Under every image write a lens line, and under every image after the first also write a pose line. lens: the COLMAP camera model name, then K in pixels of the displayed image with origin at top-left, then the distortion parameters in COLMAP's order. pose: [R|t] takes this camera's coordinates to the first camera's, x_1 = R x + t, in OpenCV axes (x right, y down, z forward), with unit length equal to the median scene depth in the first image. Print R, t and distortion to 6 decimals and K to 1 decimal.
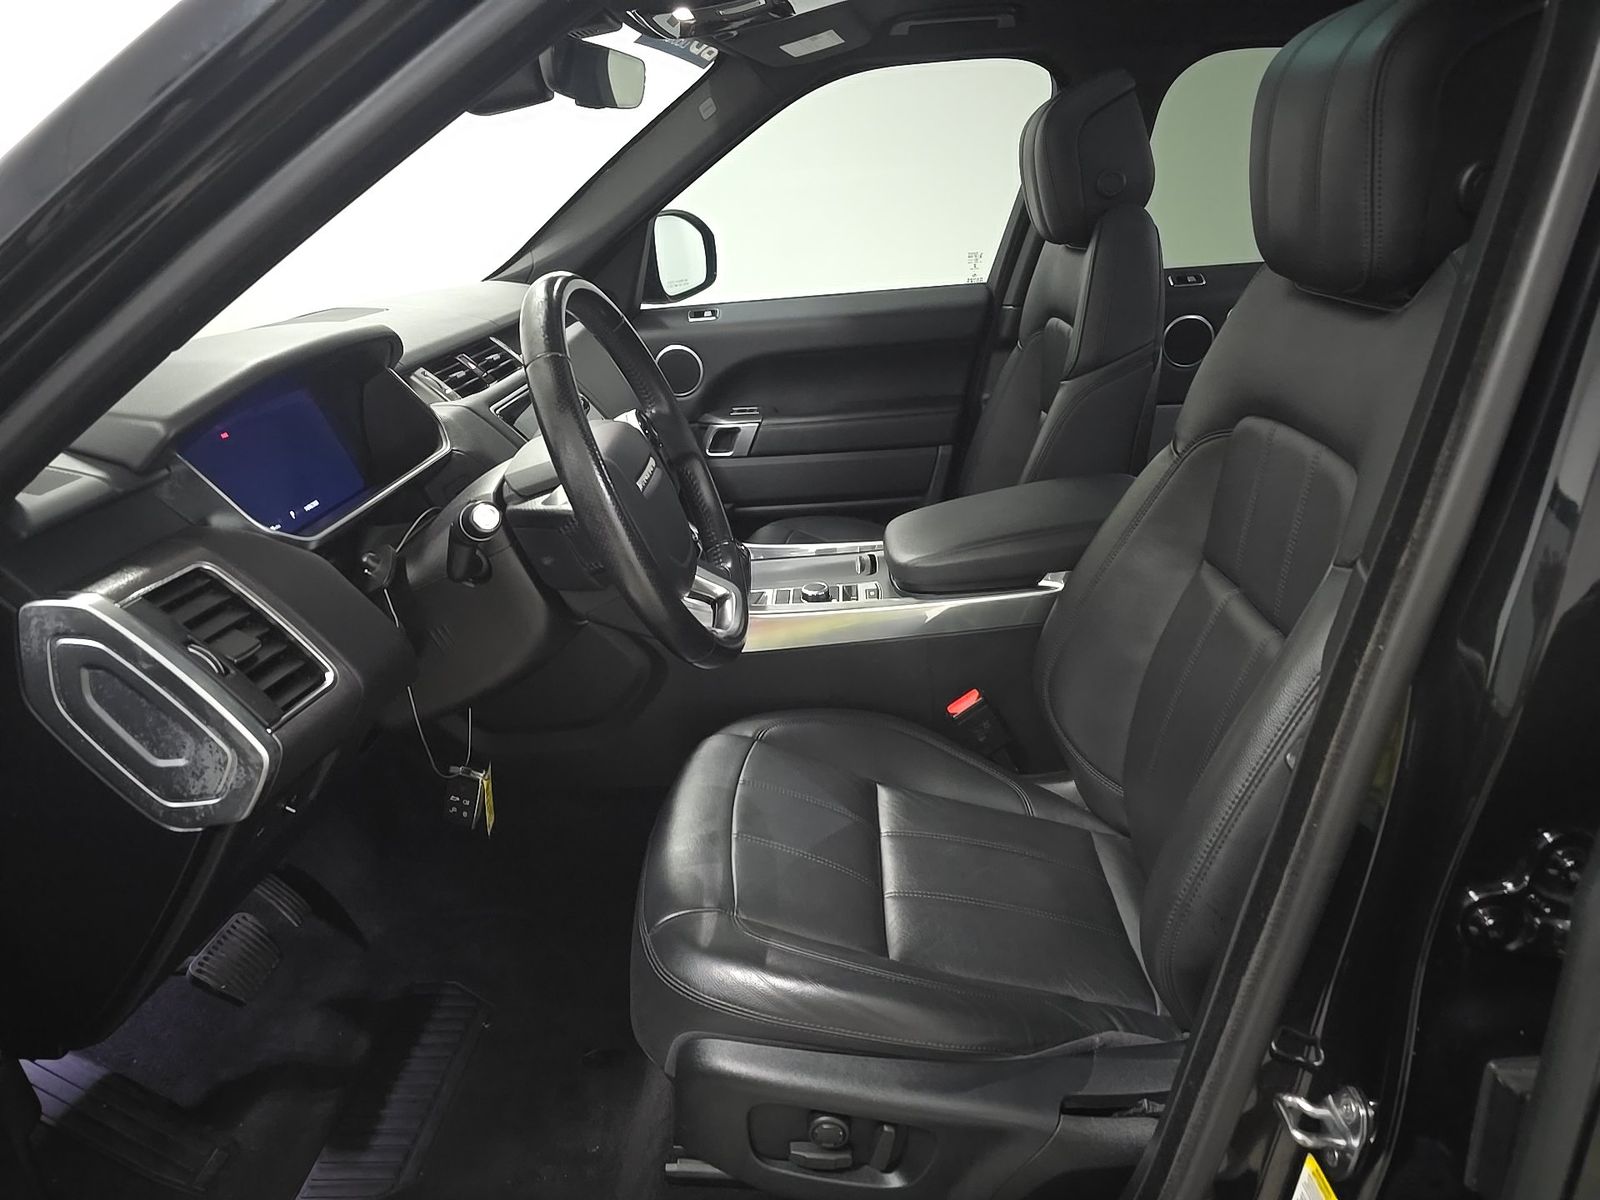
lens RADIAL K [[1108.8, 0, 800.0], [0, 1108.8, 600.0], [0, 0, 1]] dist [0.088545, -0.070320]
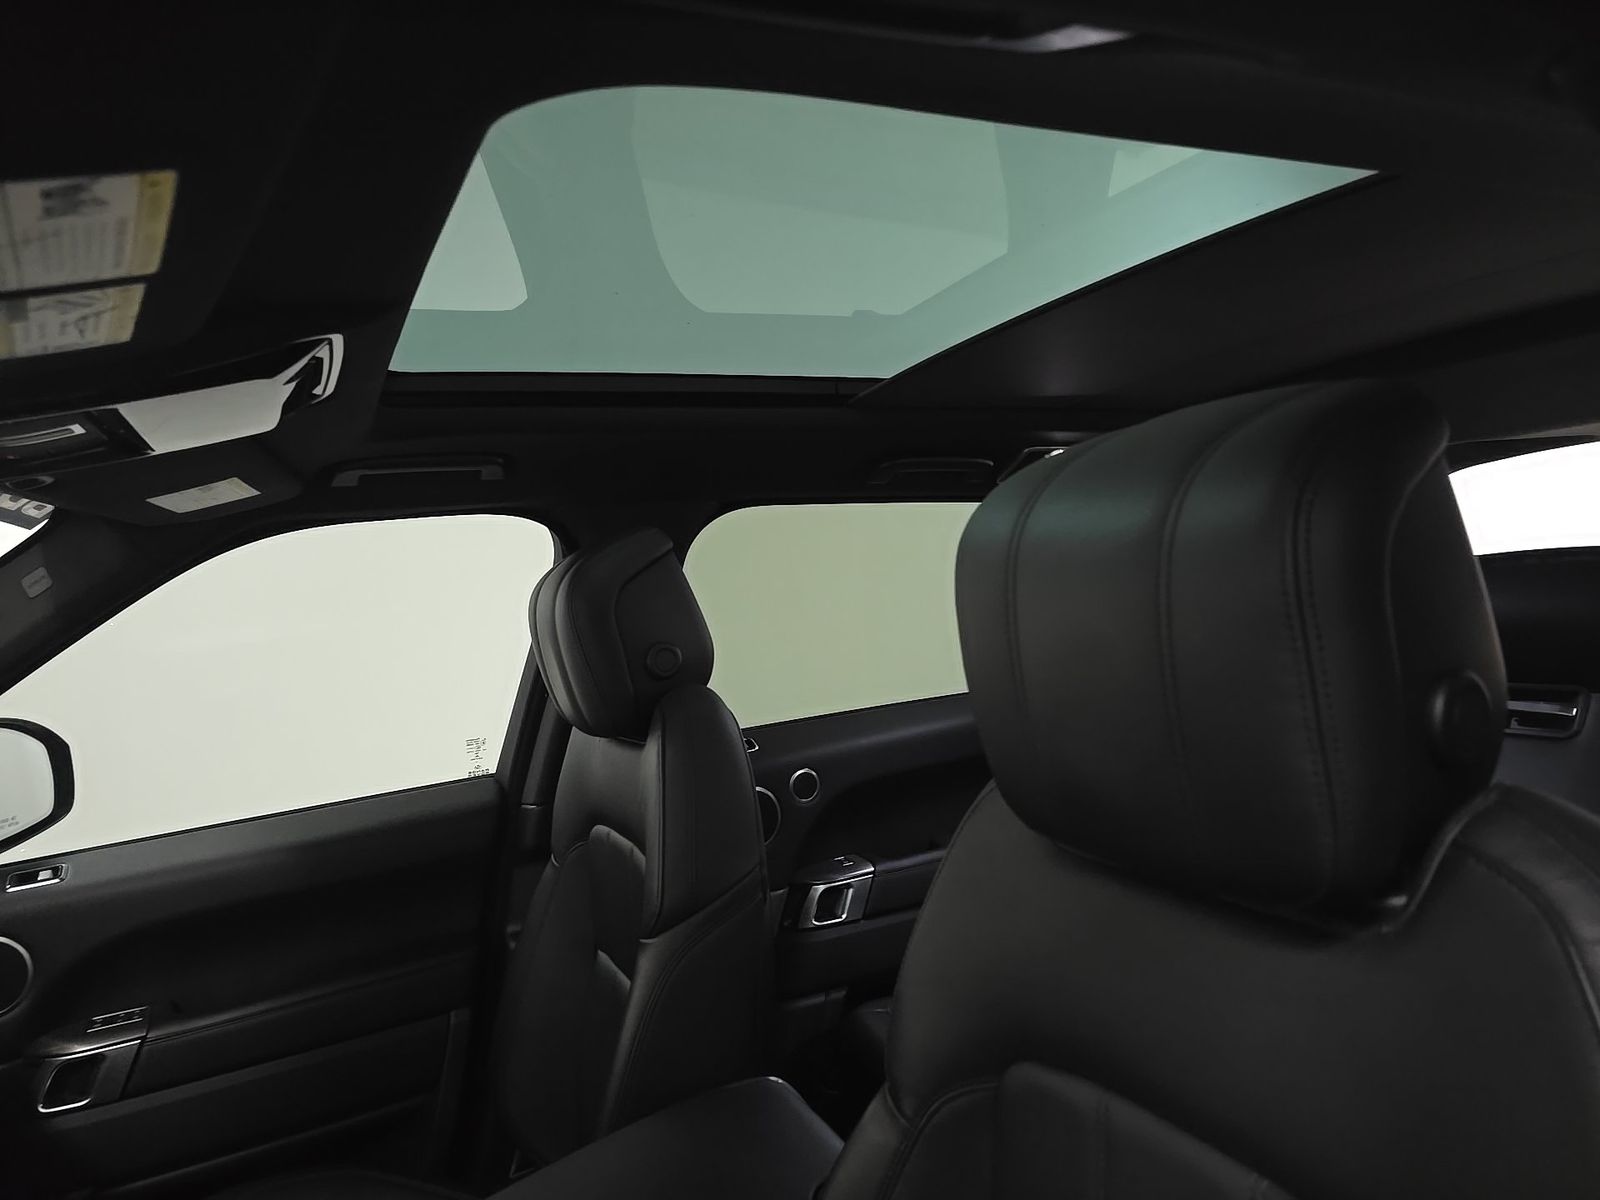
lens RADIAL K [[1108.8, 0, 800.0], [0, 1108.8, 600.0], [0, 0, 1]] dist [0.088545, -0.070320]
pose [[0.896469, -0.041330, 0.441174, 0.023055], [0.197689, 0.928364, -0.314735, -0.119835], [-0.396562, 0.369366, 0.840421, 0.247386]]
